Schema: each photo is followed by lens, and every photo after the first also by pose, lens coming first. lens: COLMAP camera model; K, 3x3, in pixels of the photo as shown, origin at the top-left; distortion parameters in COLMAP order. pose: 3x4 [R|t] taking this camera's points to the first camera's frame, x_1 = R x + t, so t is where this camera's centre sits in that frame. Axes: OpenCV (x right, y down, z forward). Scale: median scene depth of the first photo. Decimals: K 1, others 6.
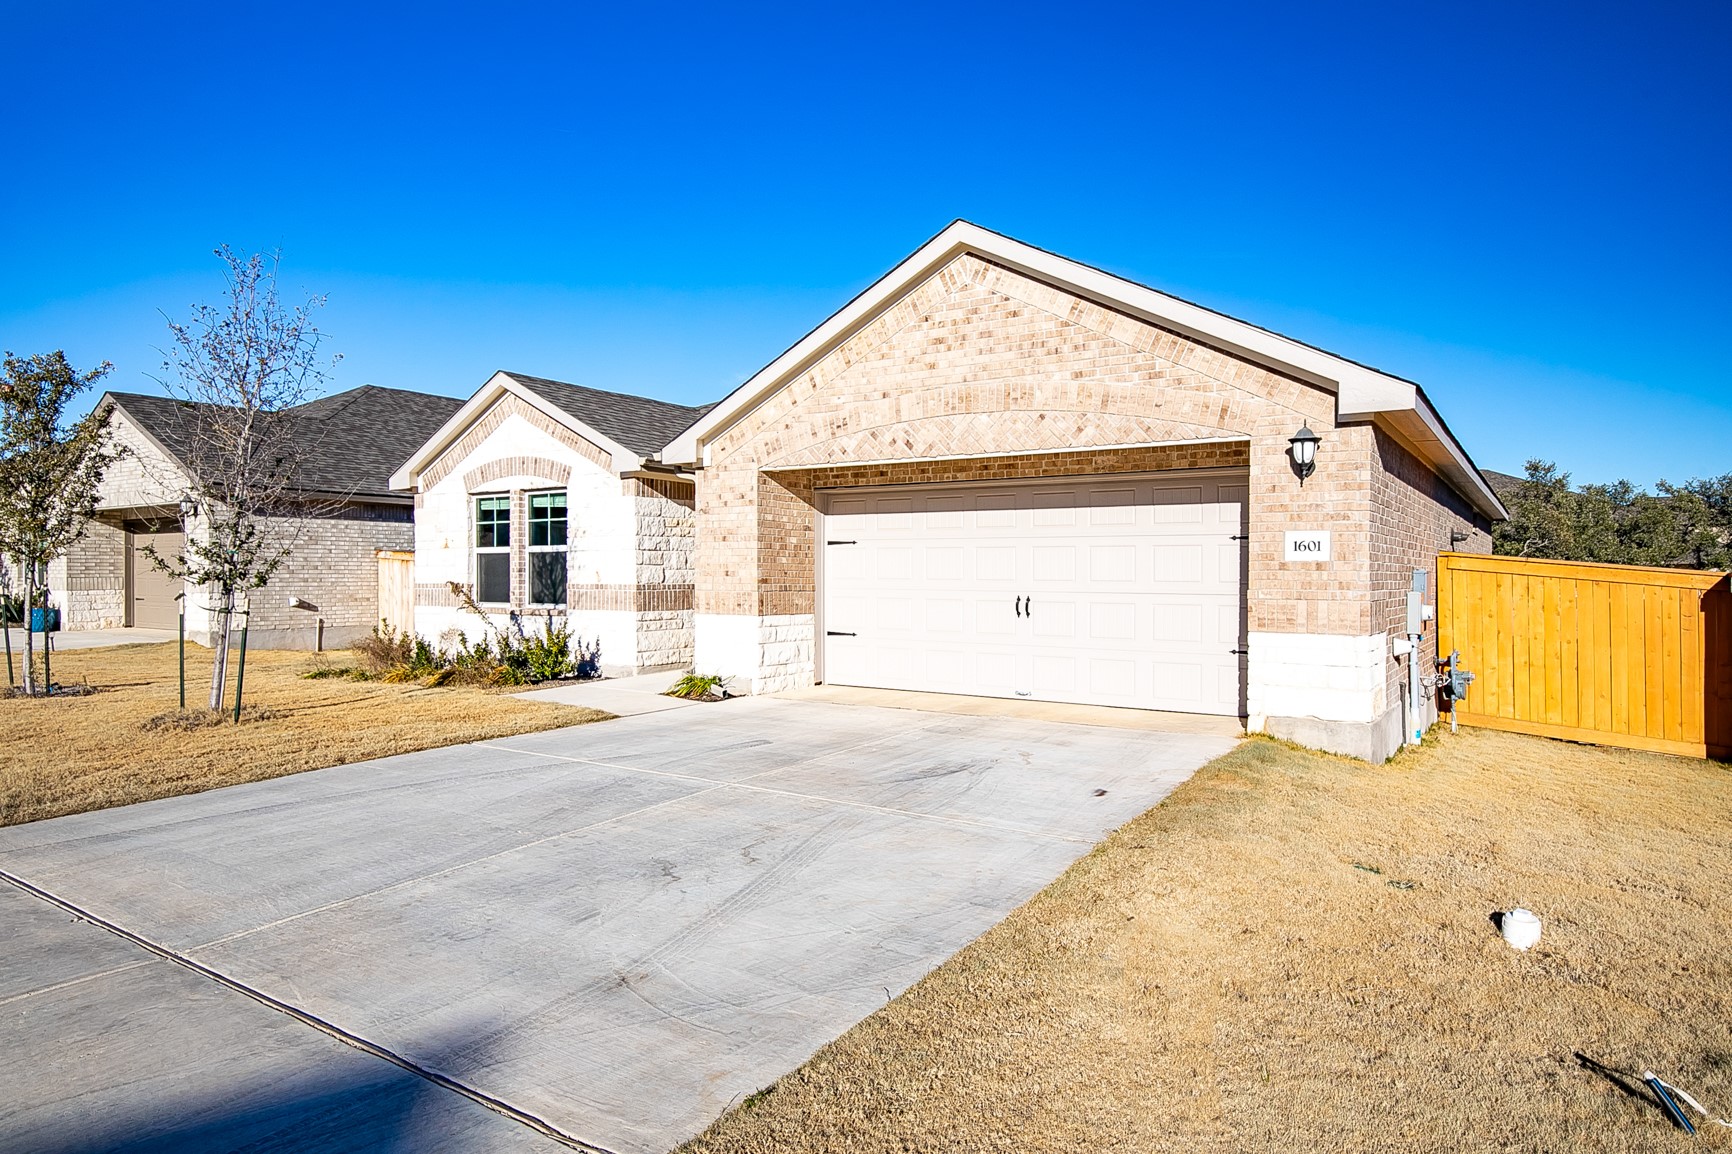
lens RADIAL K [[1046.4, 0, 869.5], [0, 1046.4, 579.5], [0, 0, 1]] dist [-0.065463, 0.004206]
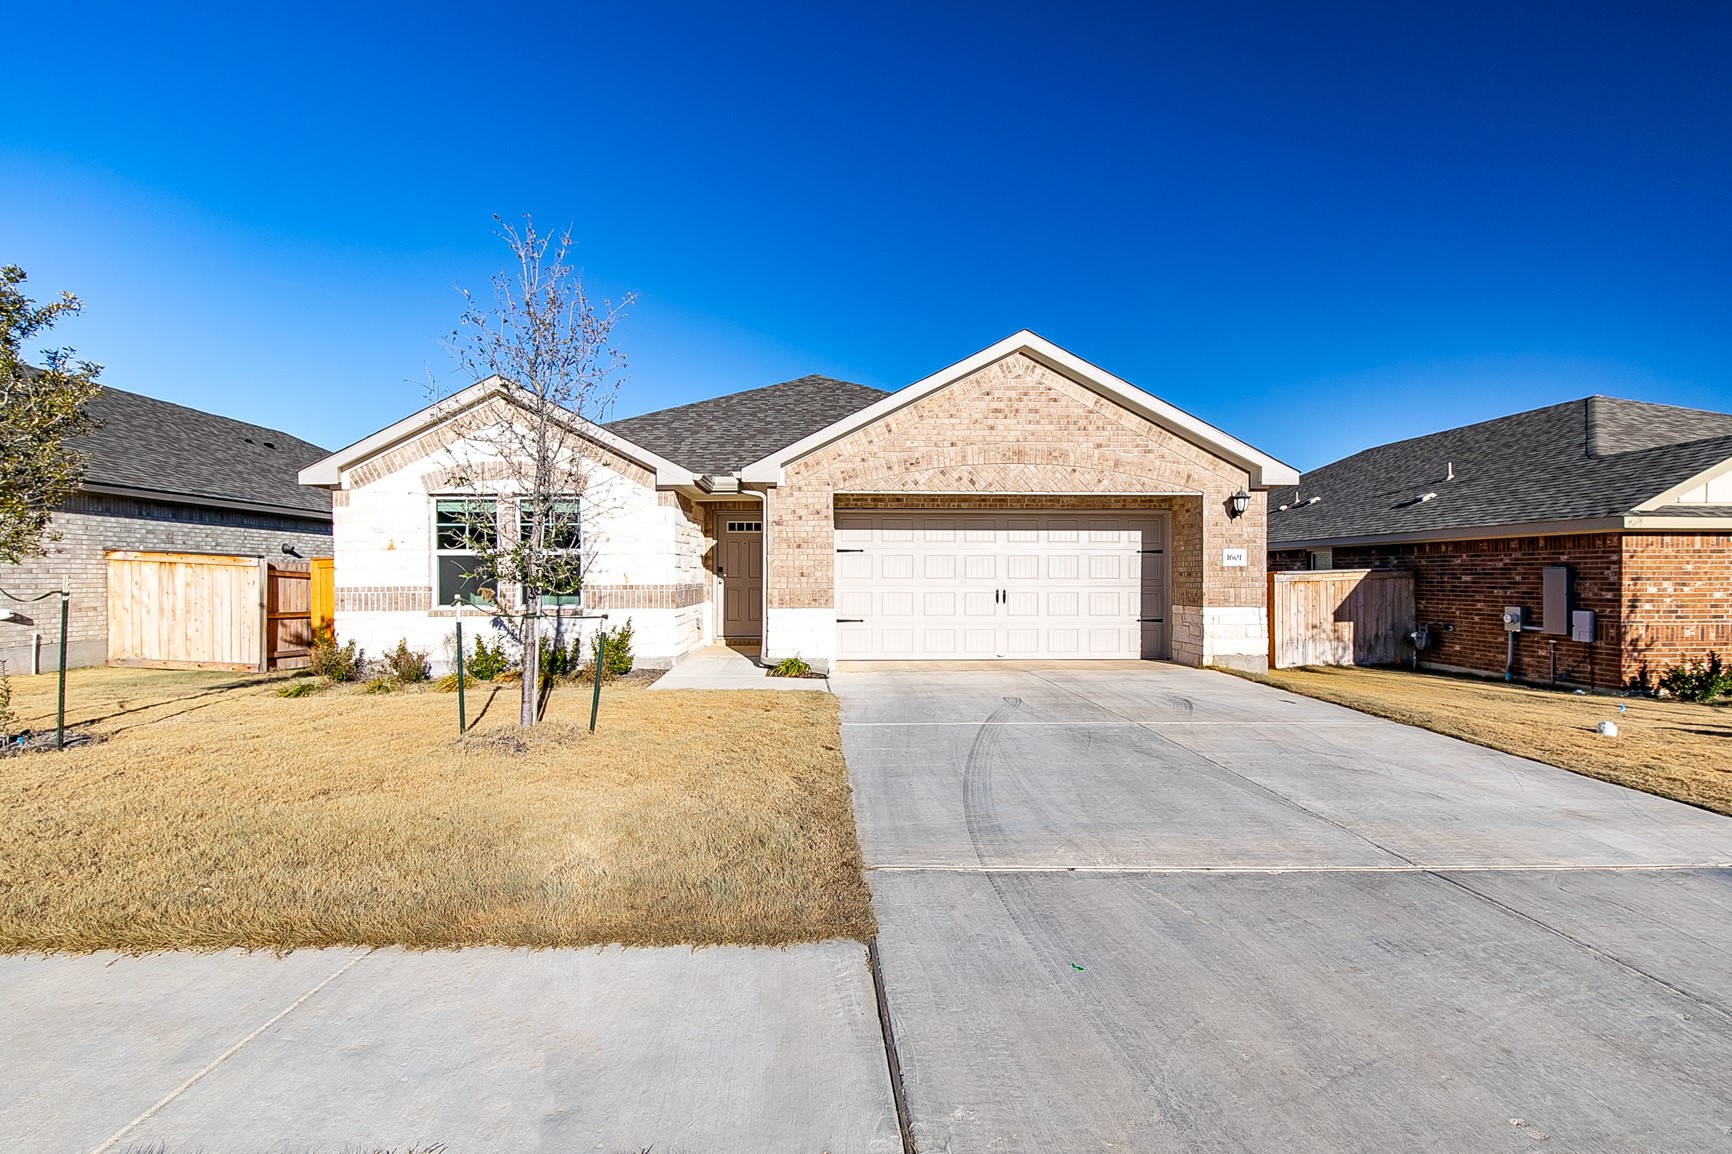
lens RADIAL K [[795.1, 0, 872.2], [0, 795.1, 579.6], [0, 0, 1]] dist [-0.027617, 0.001926]
pose [[0.803336, -0.007364, 0.595480, -0.645489], [0.007806, 0.999968, 0.001835, -0.001245], [-0.595475, 0.003174, 0.803368, 0.208759]]
